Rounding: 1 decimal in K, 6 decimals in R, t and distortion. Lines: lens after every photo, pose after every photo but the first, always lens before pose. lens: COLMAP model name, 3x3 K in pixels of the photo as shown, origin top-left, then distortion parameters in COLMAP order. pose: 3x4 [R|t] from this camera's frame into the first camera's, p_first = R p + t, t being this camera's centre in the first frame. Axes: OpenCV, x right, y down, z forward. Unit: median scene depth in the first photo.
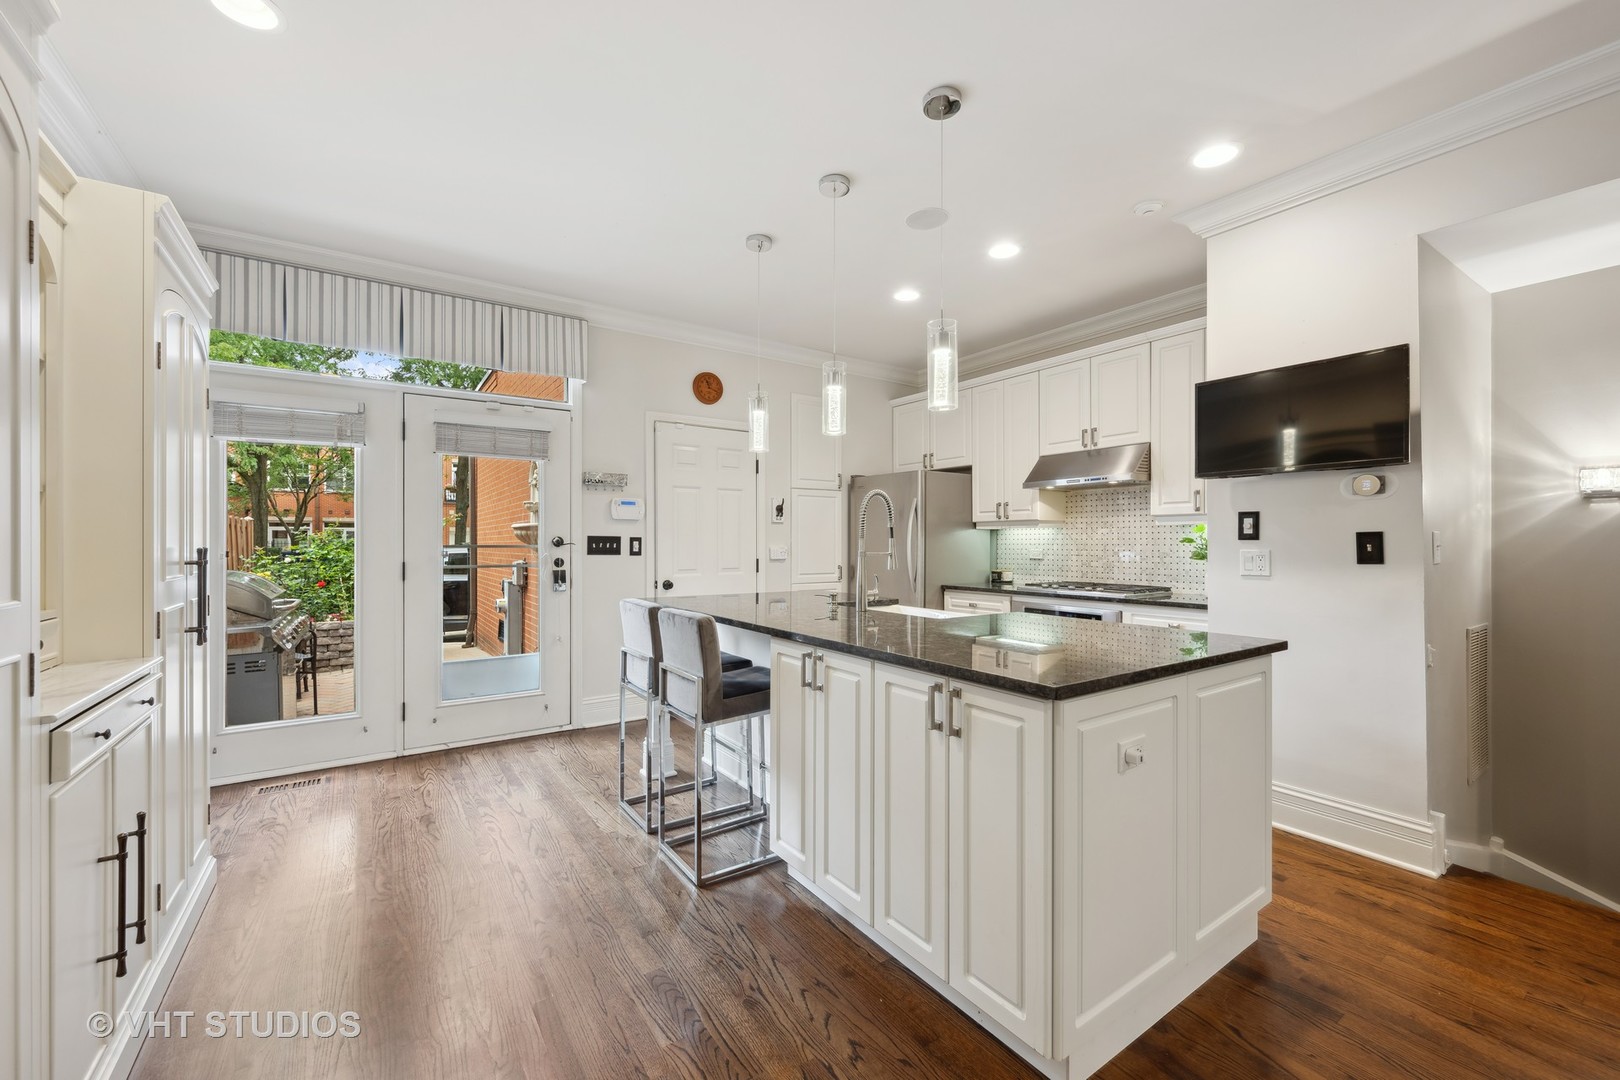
lens RADIAL K [[641.3, 0, 811.8], [0, 641.3, 540.6], [0, 0, 1]] dist [-0.000099, -0.001210]
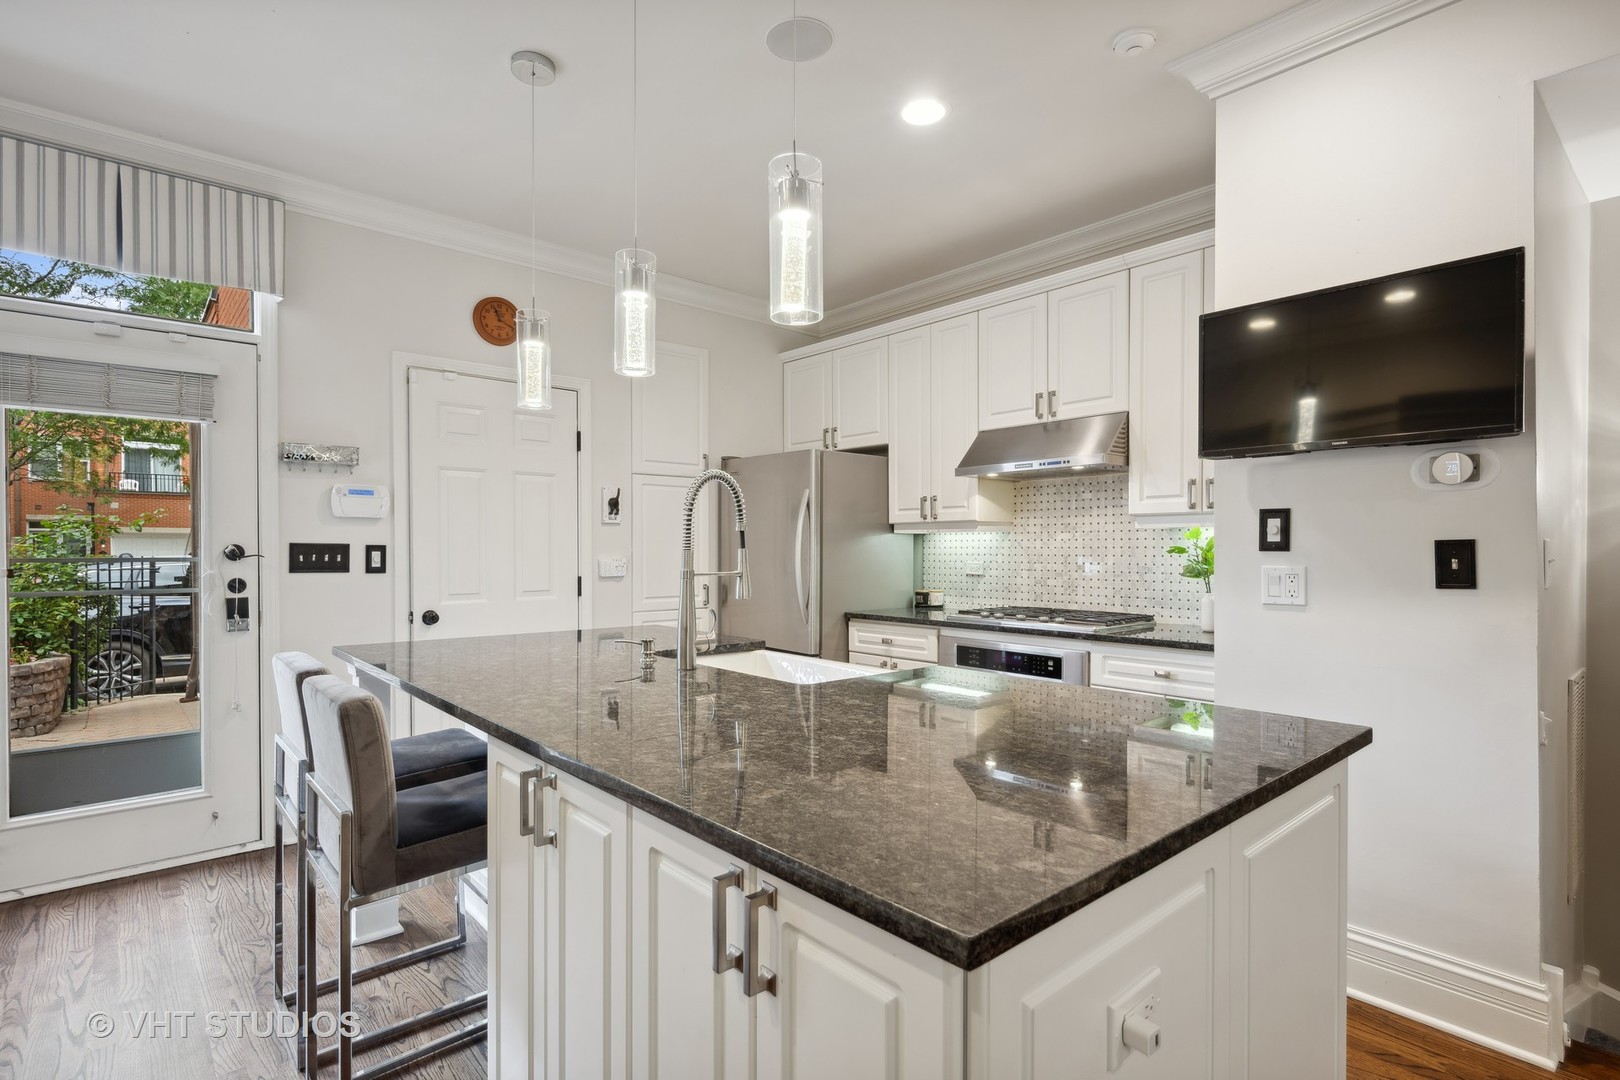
lens RADIAL K [[785.1, 0, 811.7], [0, 785.1, 553.6], [0, 0, 1]] dist [-0.002694, 0.000920]
pose [[0.992746, -0.001098, 0.120227, 0.078292], [-0.000004, 0.999958, 0.009162, -0.004506], [-0.120232, -0.009096, 0.992704, 0.184490]]
